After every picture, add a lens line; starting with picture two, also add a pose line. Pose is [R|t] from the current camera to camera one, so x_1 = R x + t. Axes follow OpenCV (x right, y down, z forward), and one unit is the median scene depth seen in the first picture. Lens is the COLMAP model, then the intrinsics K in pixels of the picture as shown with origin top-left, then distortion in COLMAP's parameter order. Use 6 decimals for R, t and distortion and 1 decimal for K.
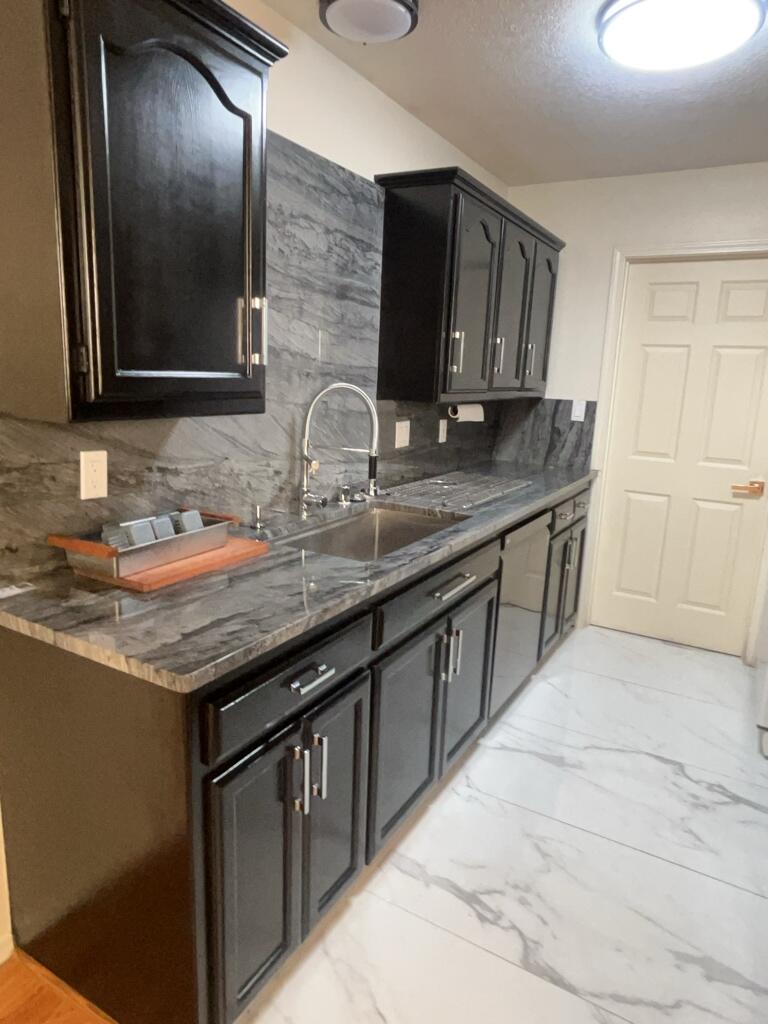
lens RADIAL K [[658.0, 0, 383.5], [0, 658.0, 514.1], [0, 0, 1]] dist [-0.006731, 0.006315]
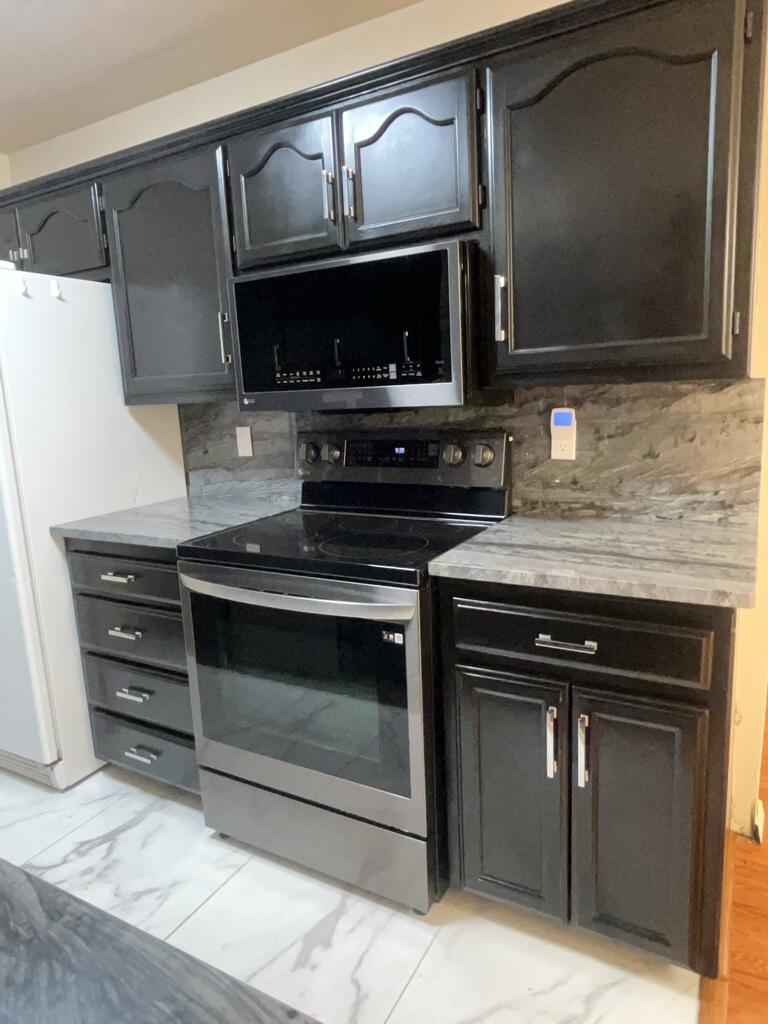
lens RADIAL K [[658.0, 0, 383.5], [0, 658.0, 514.1], [0, 0, 1]] dist [-0.006731, 0.006315]
pose [[-0.012442, -0.218558, 0.975745, -0.164555], [0.267142, 0.939624, 0.213874, -0.044118], [-0.963577, 0.263323, 0.046695, 0.357886]]
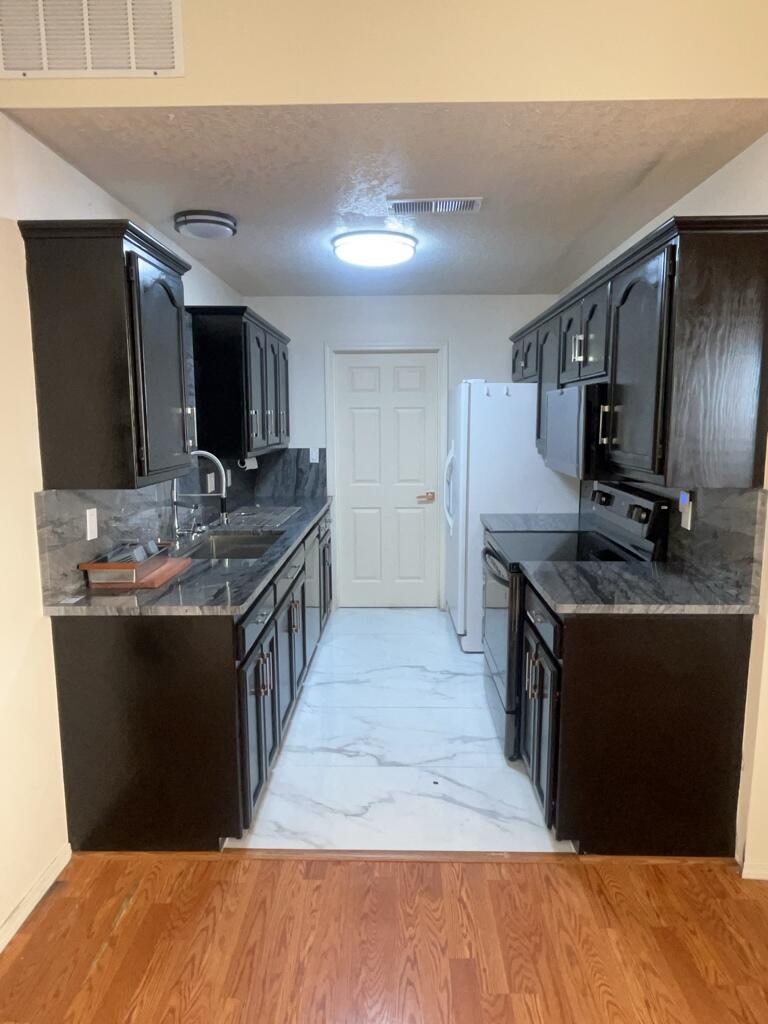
lens RADIAL K [[658.0, 0, 383.5], [0, 658.0, 514.1], [0, 0, 1]] dist [-0.006731, 0.006315]
pose [[0.875845, -0.113988, 0.468937, -0.280434], [0.142254, 0.989510, -0.025163, 0.026574], [-0.461149, 0.088746, 0.882873, -0.338853]]
